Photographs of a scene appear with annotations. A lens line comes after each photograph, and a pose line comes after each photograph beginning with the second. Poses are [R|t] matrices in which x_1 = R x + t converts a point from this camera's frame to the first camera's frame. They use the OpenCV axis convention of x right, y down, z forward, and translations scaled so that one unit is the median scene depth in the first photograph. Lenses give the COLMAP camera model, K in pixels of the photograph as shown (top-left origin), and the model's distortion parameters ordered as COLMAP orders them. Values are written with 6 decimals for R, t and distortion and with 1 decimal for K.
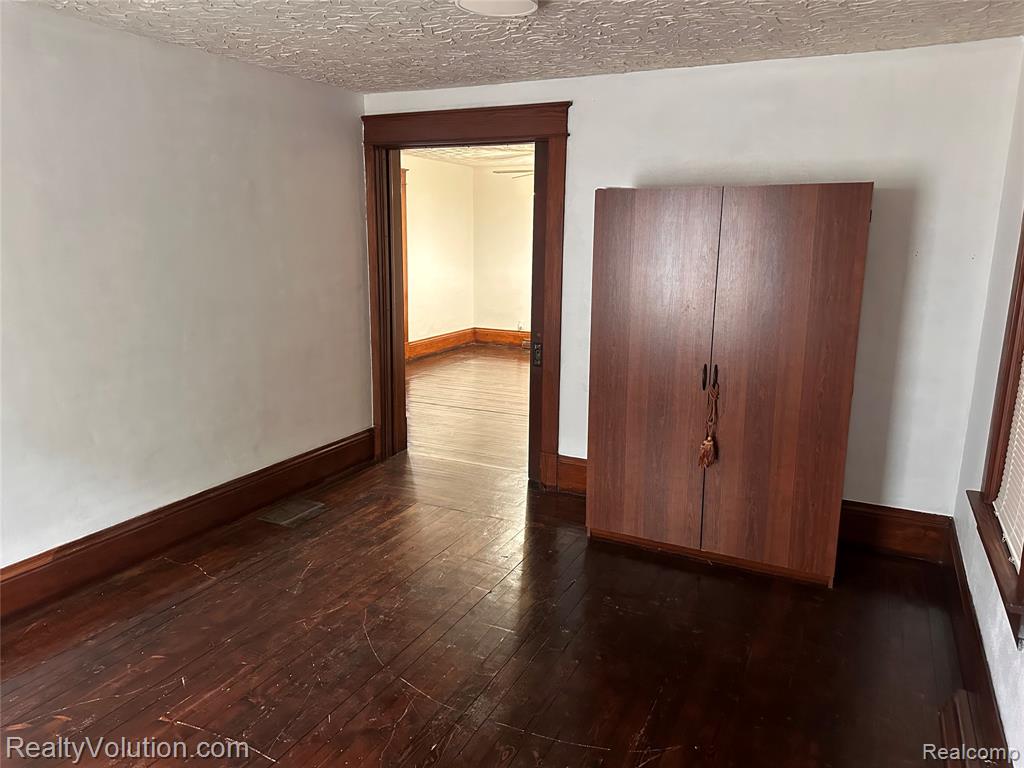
lens RADIAL K [[722.5, 0, 512.4], [0, 722.5, 384.6], [0, 0, 1]] dist [0.003567, -0.025987]
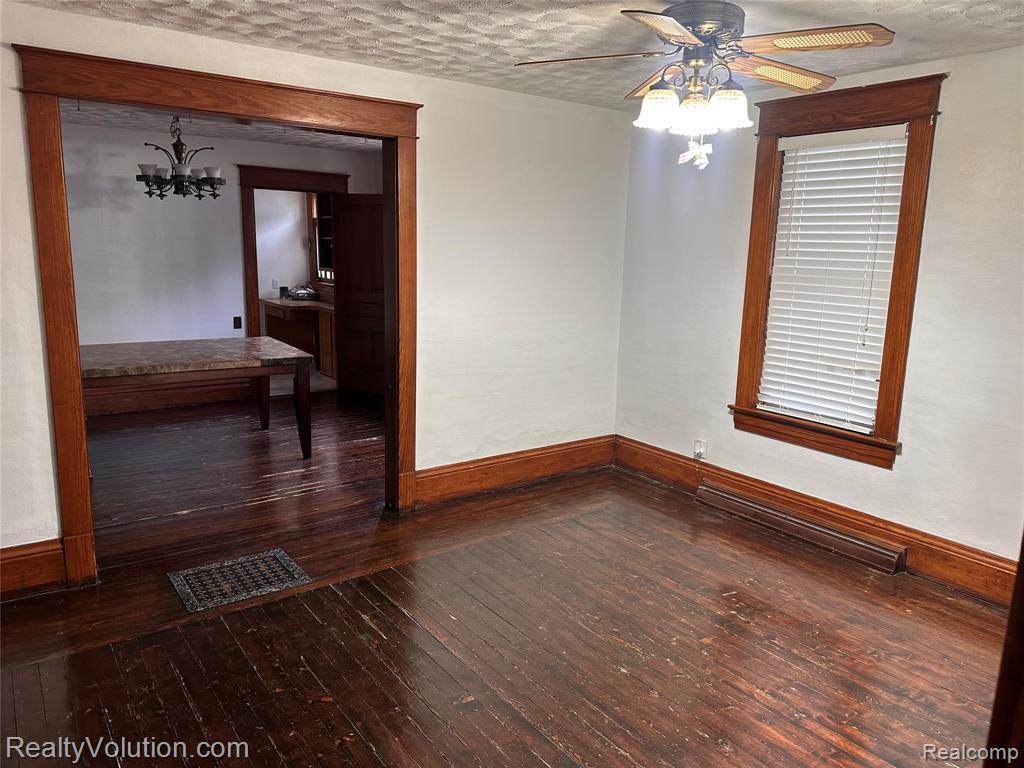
lens RADIAL K [[722.5, 0, 508.0], [0, 722.5, 375.3], [0, 0, 1]] dist [0.003567, -0.025987]
pose [[0.892748, 0.102396, -0.438767, 0.098699], [-0.117471, 0.993050, -0.007265, -0.110600], [0.434973, 0.058029, 0.898572, 0.534696]]
